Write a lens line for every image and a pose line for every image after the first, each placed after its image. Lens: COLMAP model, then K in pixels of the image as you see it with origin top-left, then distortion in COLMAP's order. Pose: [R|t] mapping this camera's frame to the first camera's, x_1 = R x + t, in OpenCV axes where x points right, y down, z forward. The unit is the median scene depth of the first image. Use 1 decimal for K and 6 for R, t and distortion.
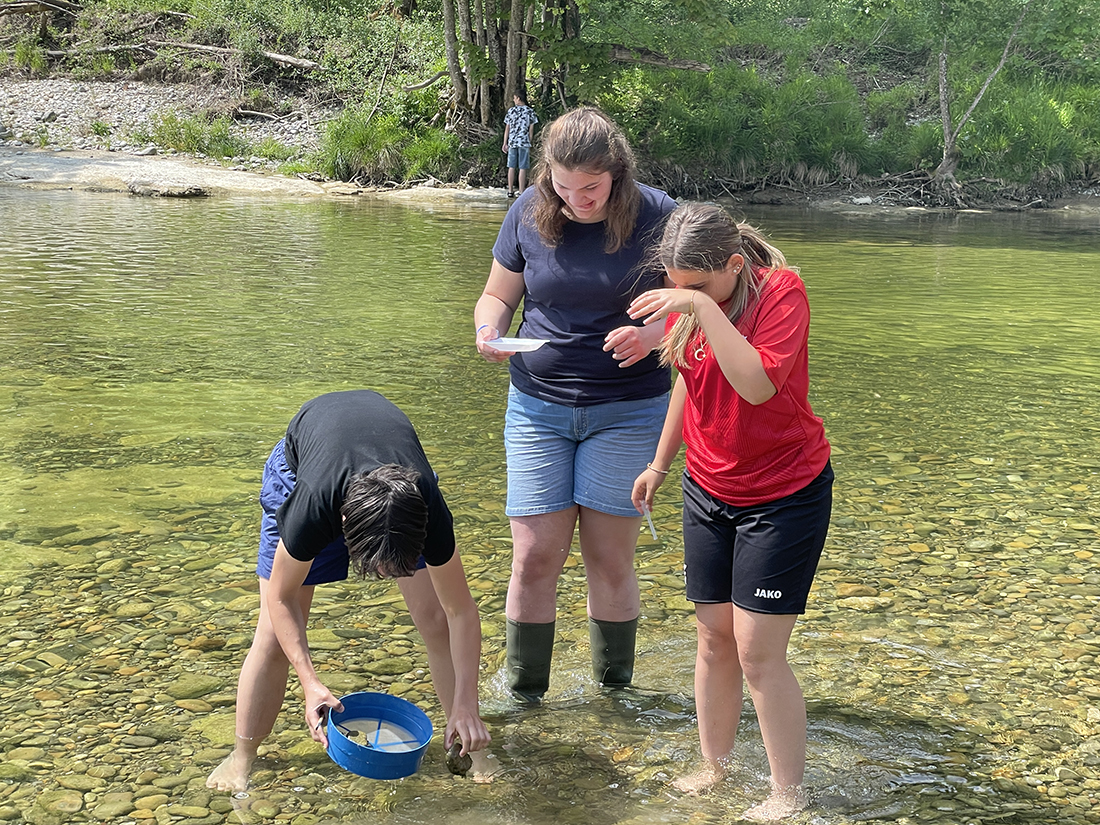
lens RADIAL K [[1816.9, 0, 561.1], [0, 1816.9, 405.4], [0, 0, 1]] dist [0.088468, 0.000000]
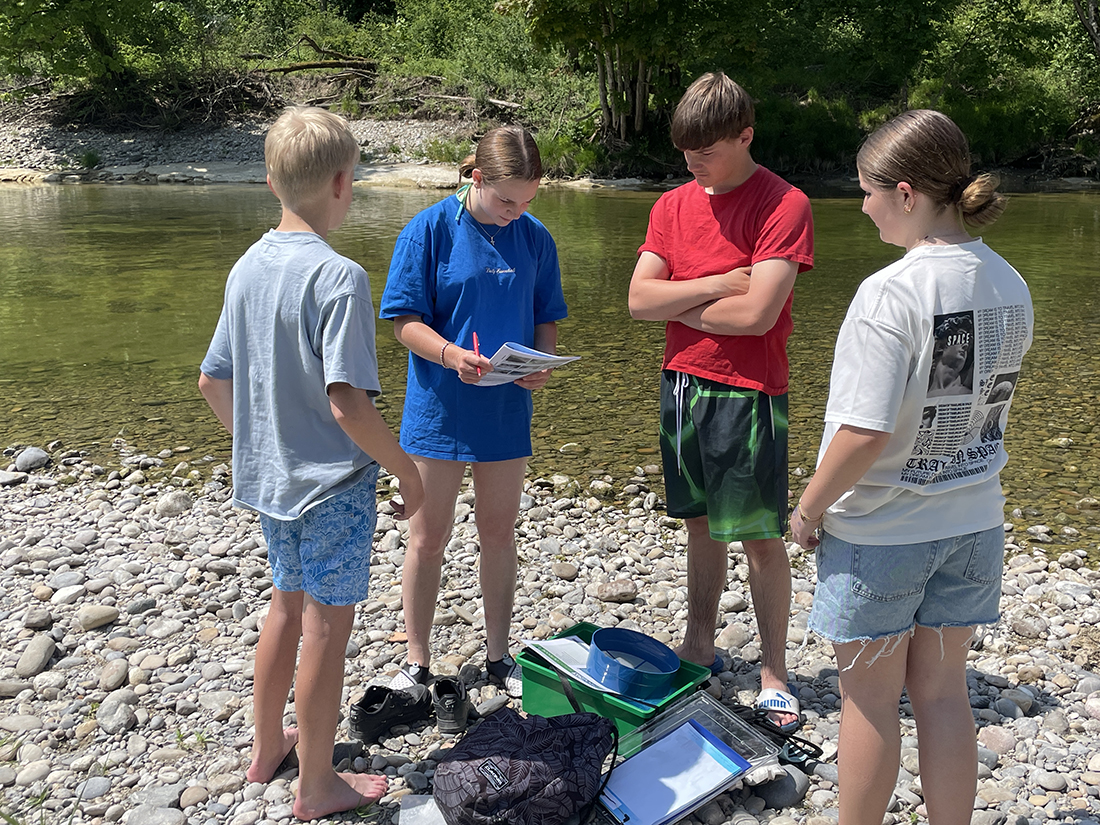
lens RADIAL K [[1209.0, 0, 541.8], [0, 1209.0, 415.1], [0, 0, 1]] dist [0.041324, 0.000000]
pose [[0.994566, -0.005809, -0.103948, -0.002007], [0.013516, 0.997197, 0.073592, 0.012781], [0.103229, -0.074597, 0.991856, -0.111394]]
